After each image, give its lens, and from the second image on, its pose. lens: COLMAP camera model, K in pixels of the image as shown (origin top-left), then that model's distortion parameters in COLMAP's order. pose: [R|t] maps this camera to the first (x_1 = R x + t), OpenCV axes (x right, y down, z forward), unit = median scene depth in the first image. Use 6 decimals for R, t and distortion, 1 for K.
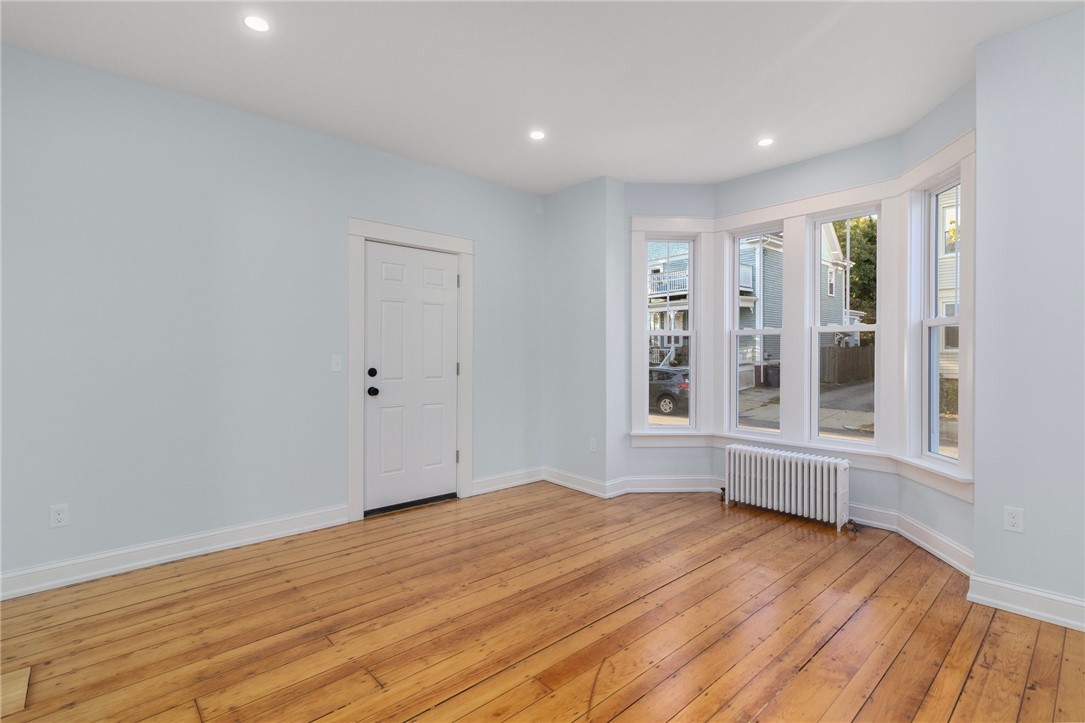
lens RADIAL K [[512.5, 0, 538.1], [0, 512.5, 364.1], [0, 0, 1]] dist [-0.000835, 0.000380]
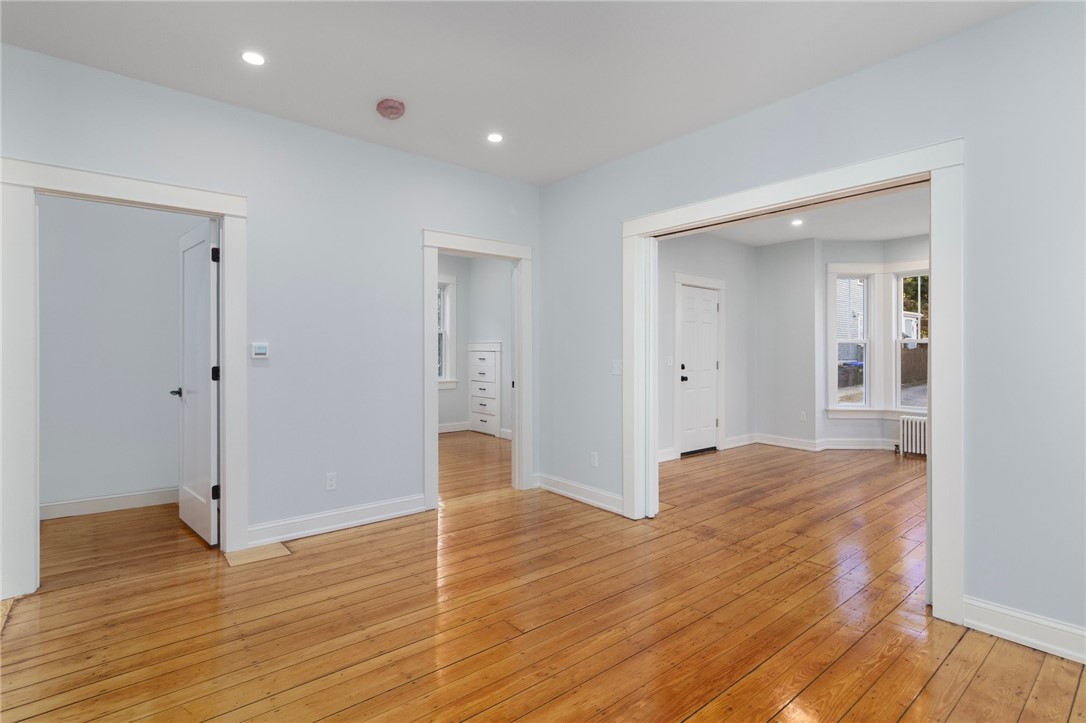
lens RADIAL K [[512.9, 0, 546.6], [0, 512.9, 355.7], [0, 0, 1]] dist [-0.000835, 0.000380]
pose [[0.999291, 0.001985, -0.037592, -0.606731], [-0.002622, 0.999853, -0.016923, 0.008536], [0.037553, 0.017010, 0.999150, -0.542488]]
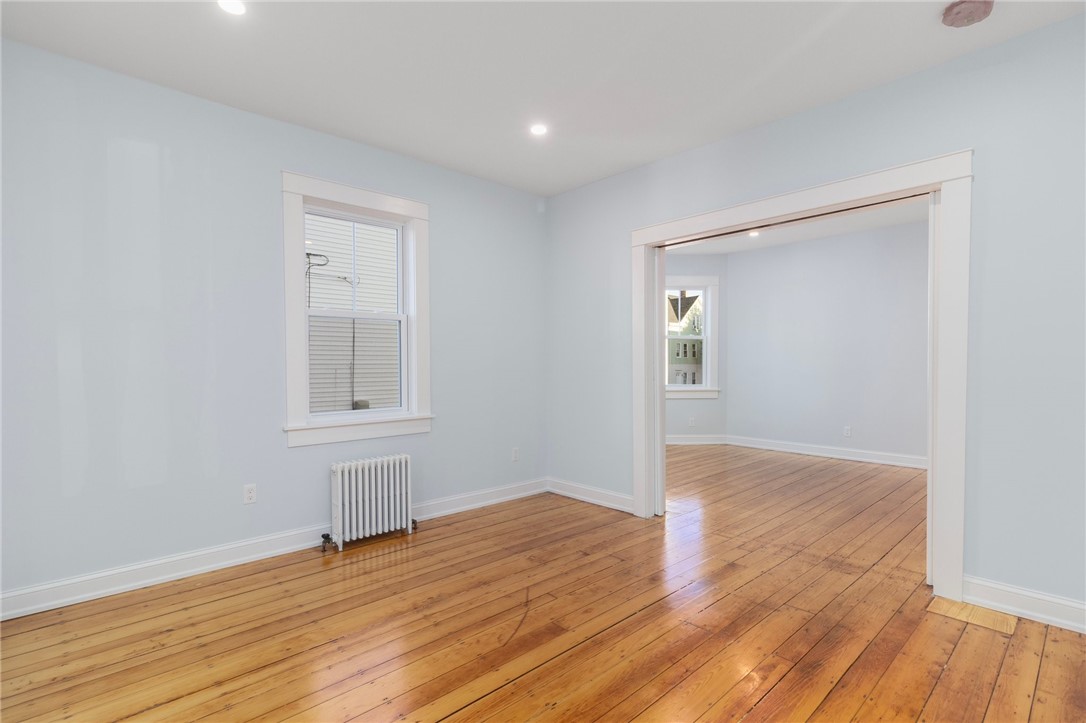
lens RADIAL K [[512.9, 0, 542.7], [0, 512.9, 362.6], [0, 0, 1]] dist [-0.000835, 0.000380]
pose [[-0.999940, 0.004944, -0.009740, 0.026770], [0.004728, 0.999745, 0.022069, -0.019384], [0.009846, 0.022021, -0.999709, 0.978224]]
